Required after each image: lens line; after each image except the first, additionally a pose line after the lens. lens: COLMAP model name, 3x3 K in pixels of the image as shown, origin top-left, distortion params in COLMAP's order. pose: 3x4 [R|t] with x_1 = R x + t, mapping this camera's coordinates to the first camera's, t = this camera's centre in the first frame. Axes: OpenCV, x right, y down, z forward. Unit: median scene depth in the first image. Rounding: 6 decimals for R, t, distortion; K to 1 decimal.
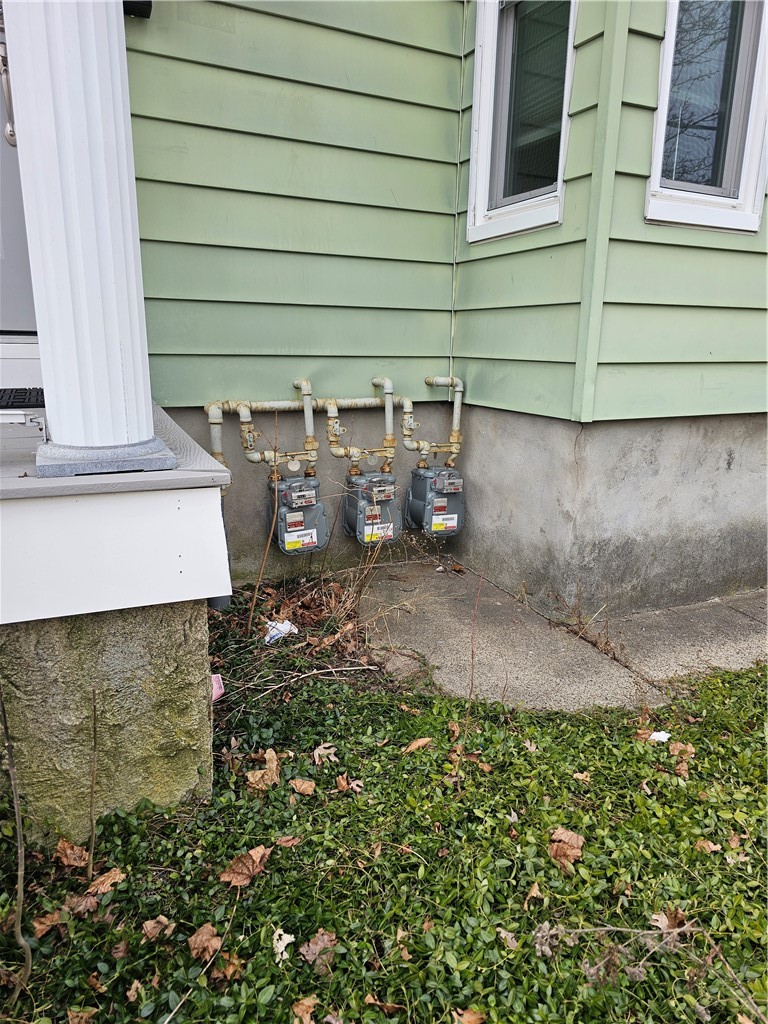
lens RADIAL K [[683.9, 0, 380.7], [0, 683.9, 515.3], [0, 0, 1]] dist [0.024500, -0.003208]
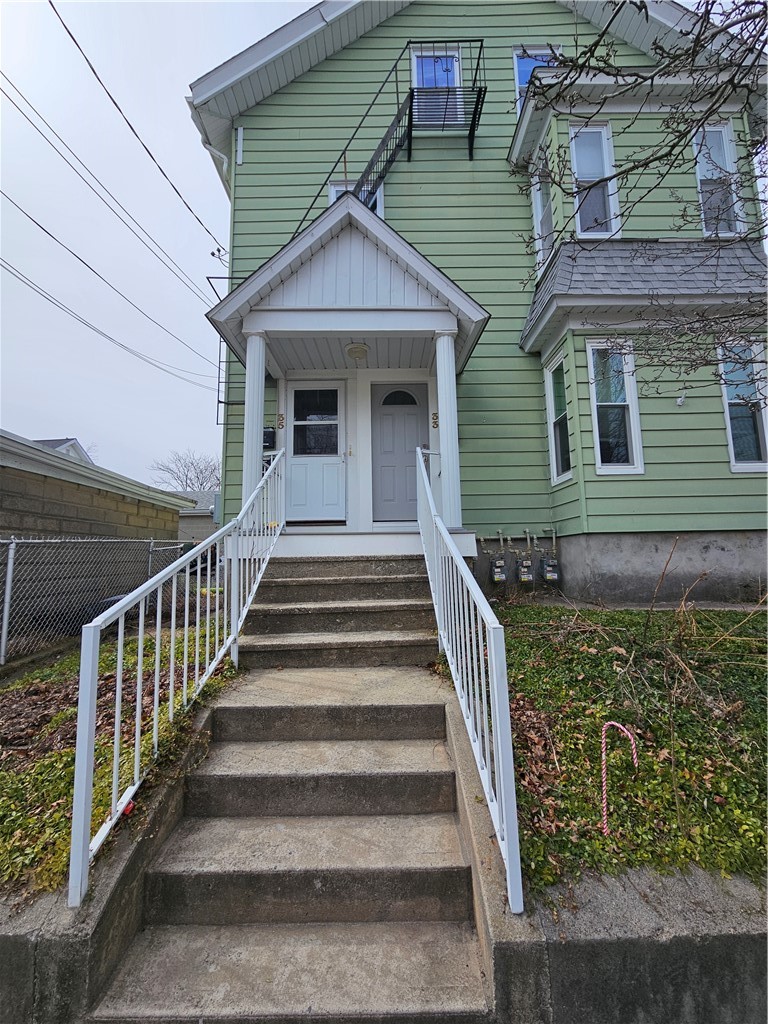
lens RADIAL K [[421.9, 0, 379.9], [0, 421.9, 512.0], [0, 0, 1]] dist [0.000031, -0.000042]
pose [[0.902976, -0.081505, -0.421890, 0.231730], [-0.070559, 0.940391, -0.332694, 0.439389], [0.423858, 0.330183, 0.843400, -0.992442]]
